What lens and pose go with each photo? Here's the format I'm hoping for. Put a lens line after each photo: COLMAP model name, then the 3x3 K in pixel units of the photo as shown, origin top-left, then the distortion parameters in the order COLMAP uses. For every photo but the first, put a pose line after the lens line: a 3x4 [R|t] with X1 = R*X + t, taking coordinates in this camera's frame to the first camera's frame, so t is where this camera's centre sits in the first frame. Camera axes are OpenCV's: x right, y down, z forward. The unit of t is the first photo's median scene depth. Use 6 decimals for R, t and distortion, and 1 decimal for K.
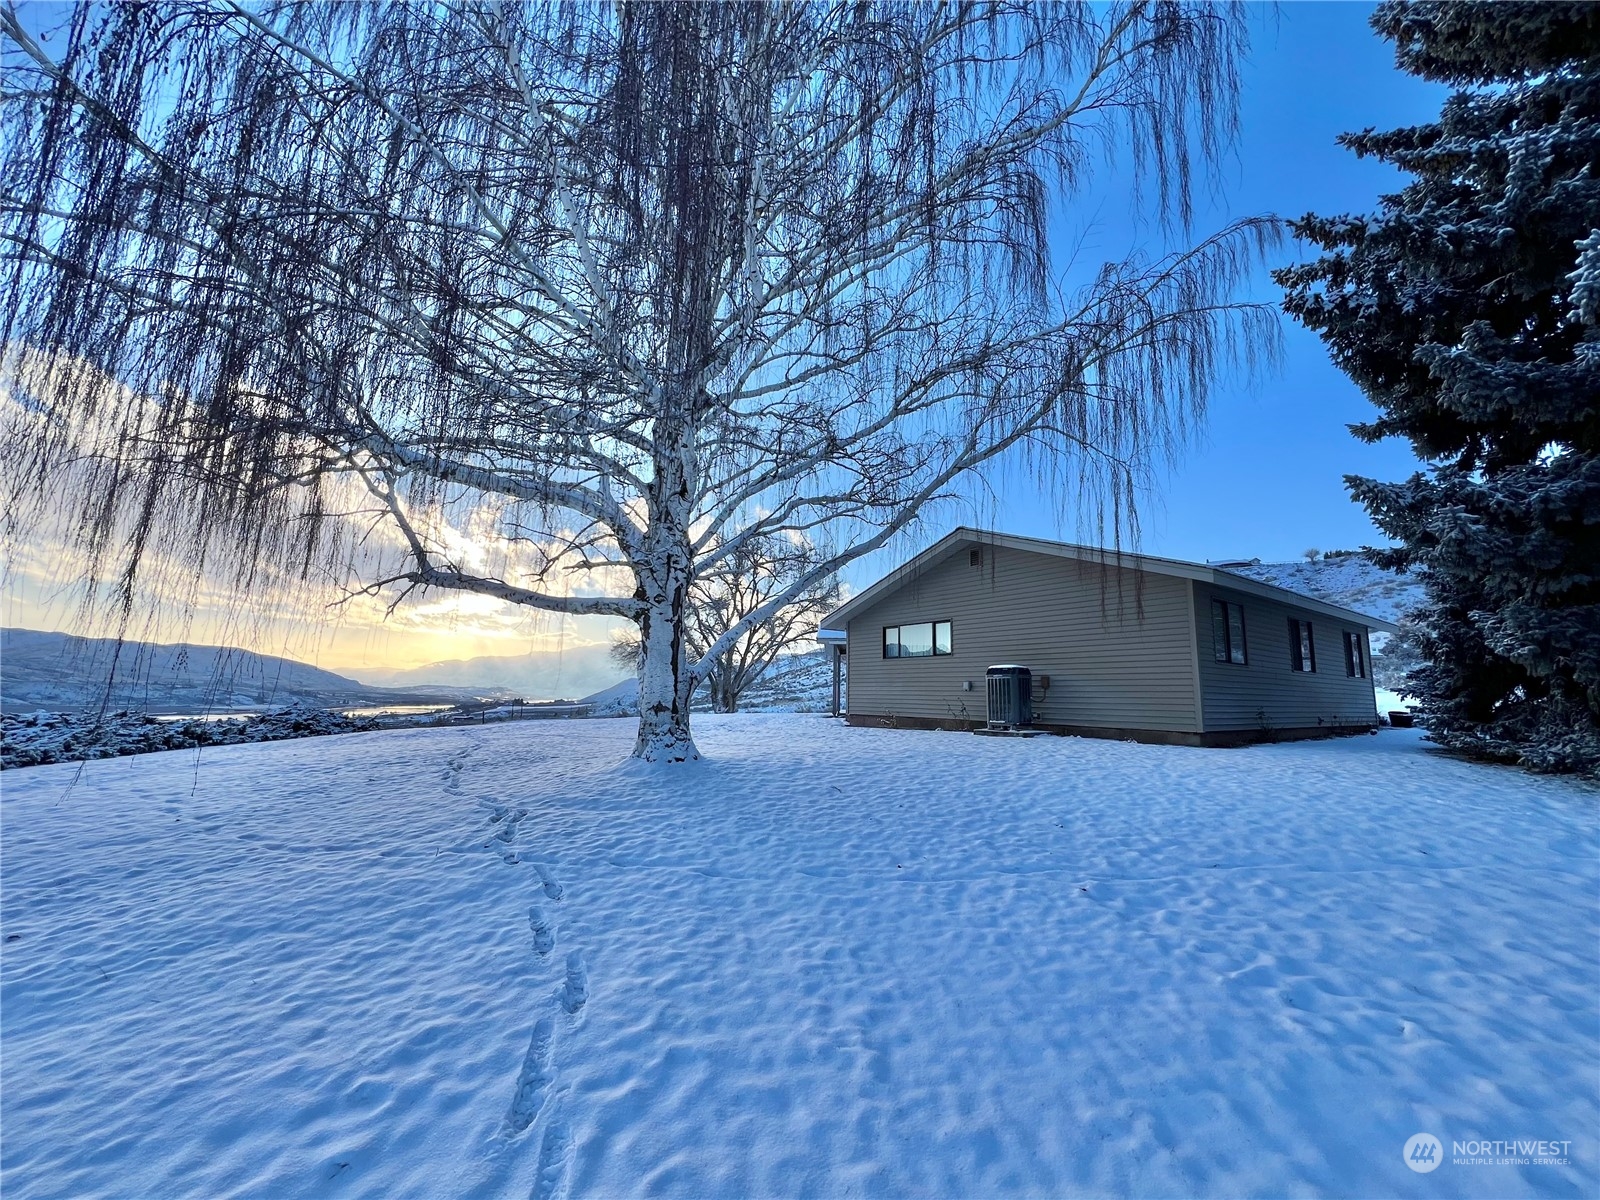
lens RADIAL K [[650.2, 0, 800.0], [0, 650.2, 600.0], [0, 0, 1]] dist [-0.000291, 0.000029]
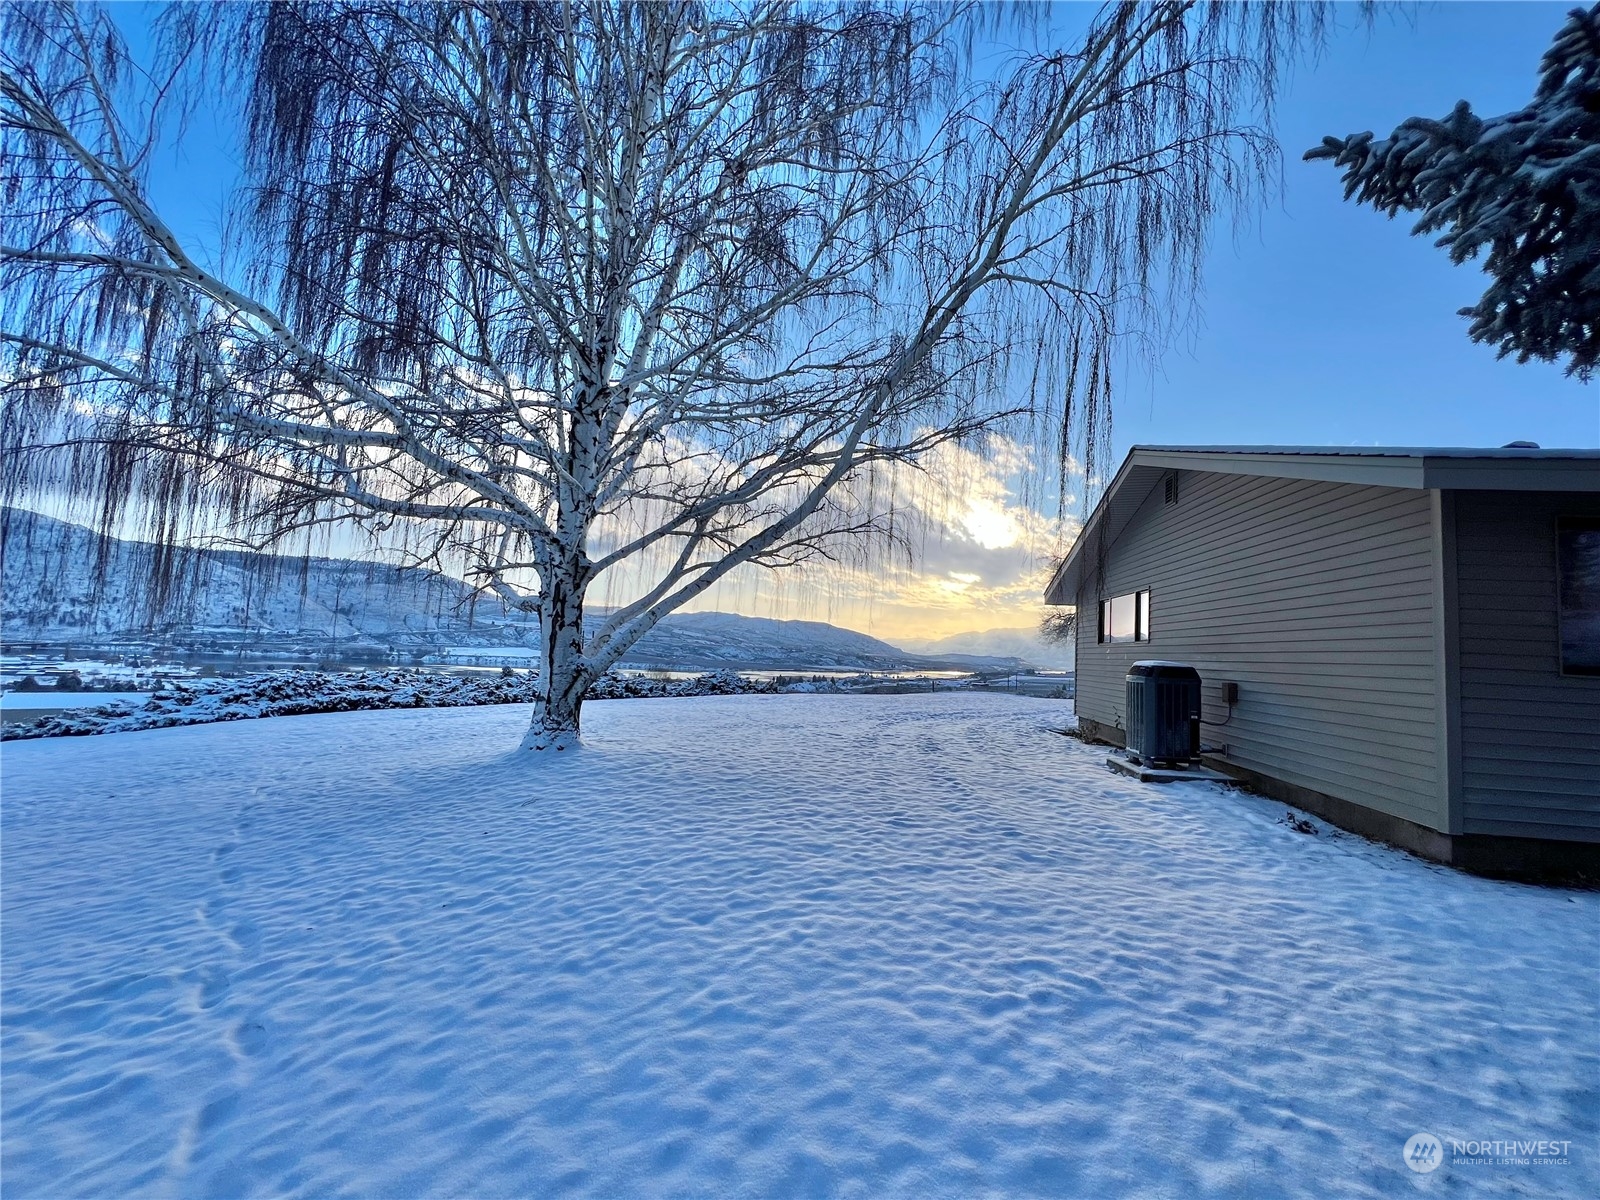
lens RADIAL K [[650.2, 0, 800.0], [0, 650.2, 600.0], [0, 0, 1]] dist [-0.000291, 0.000029]
pose [[0.710613, -0.036321, -0.702645, 0.373901], [0.068342, 0.997507, 0.017554, 0.007347], [0.700256, -0.060494, 0.711324, 0.243667]]
